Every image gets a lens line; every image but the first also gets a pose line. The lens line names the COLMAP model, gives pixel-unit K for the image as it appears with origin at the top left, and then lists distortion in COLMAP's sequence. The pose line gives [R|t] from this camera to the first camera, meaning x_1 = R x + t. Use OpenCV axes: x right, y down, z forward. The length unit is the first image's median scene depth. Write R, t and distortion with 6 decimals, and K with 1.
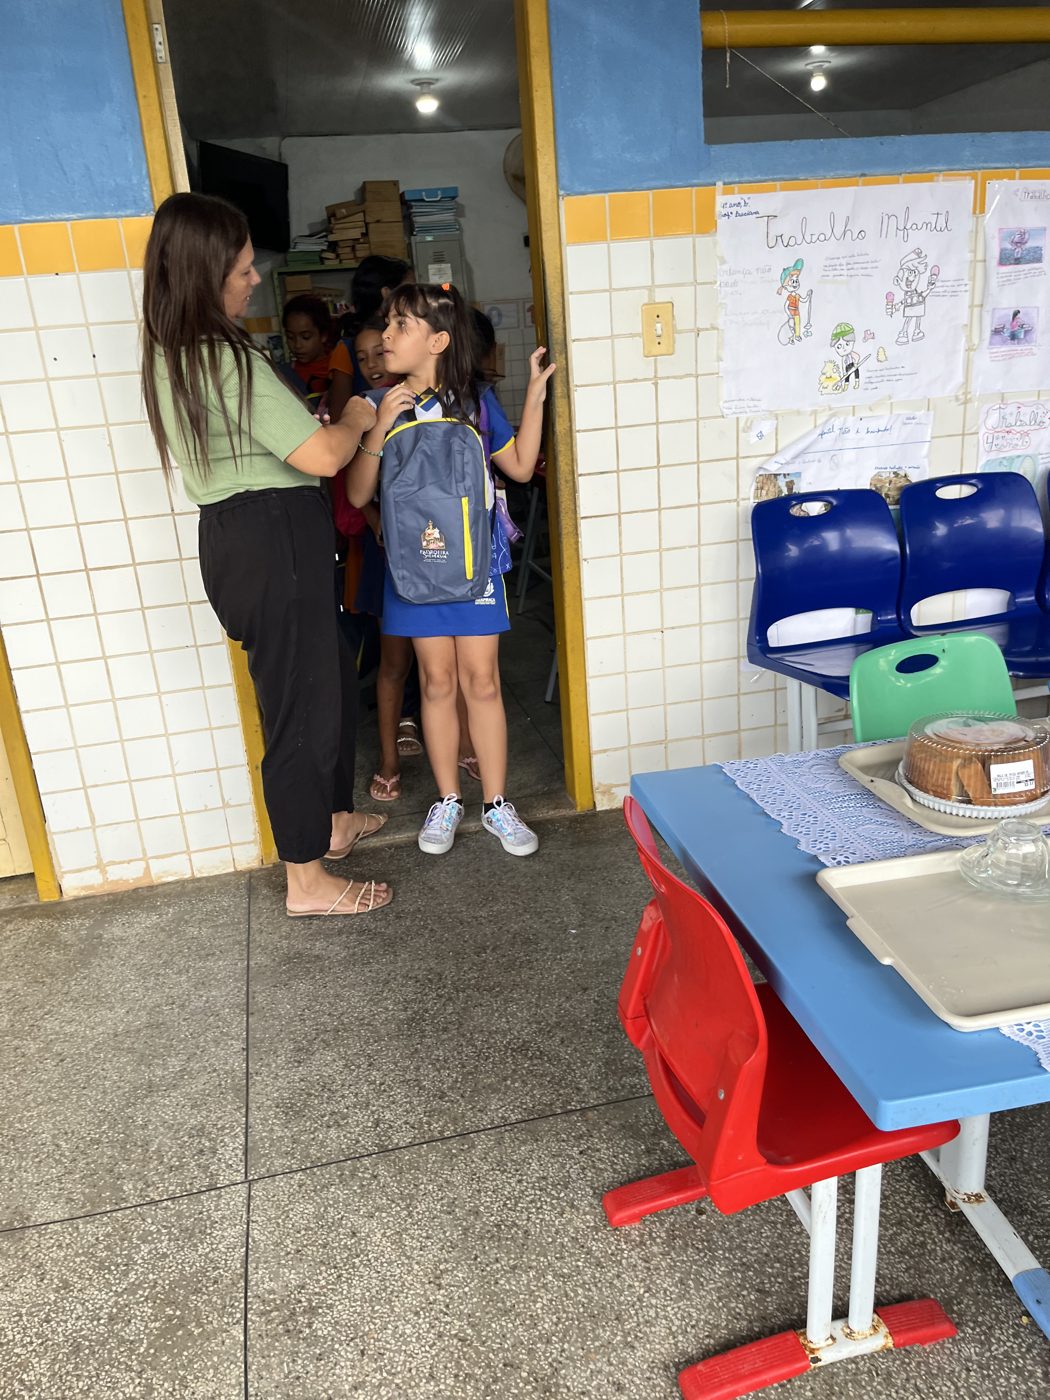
lens RADIAL K [[974.0, 0, 484.0], [0, 974.0, 698.8], [0, 0, 1]] dist [0.058215, -0.076493]
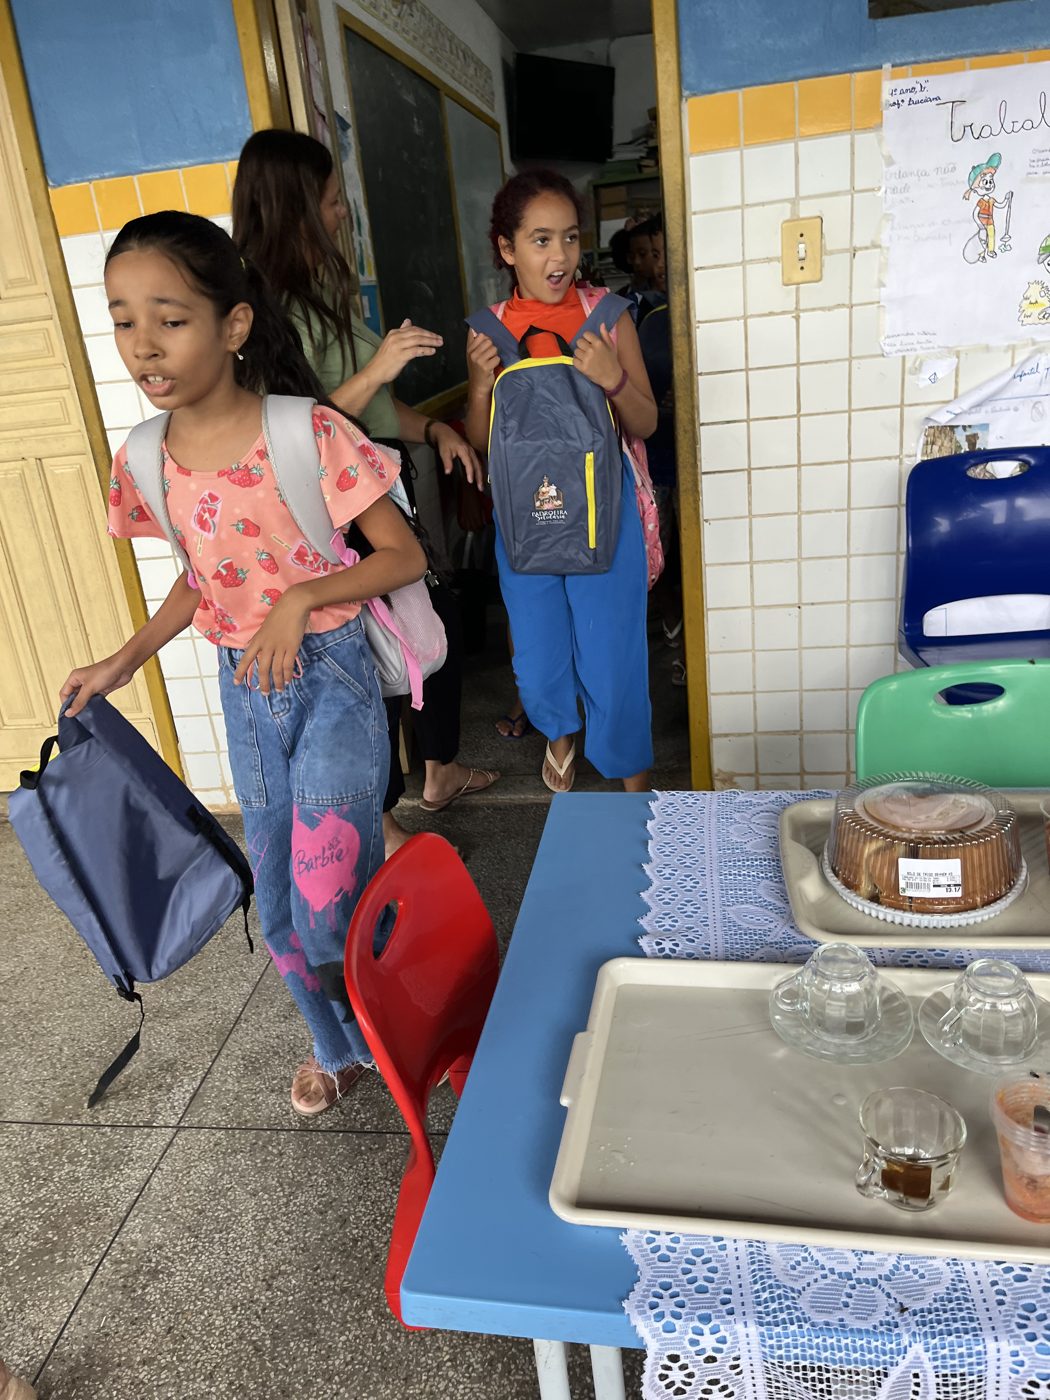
lens RADIAL K [[974.0, 0, 531.5], [0, 974.0, 685.1], [0, 0, 1]] dist [0.058215, -0.076493]
pose [[0.943731, 0.100458, -0.315087, 0.266514], [-0.077885, 0.993462, 0.083465, -0.060291], [0.321412, -0.054228, 0.945385, 0.111169]]
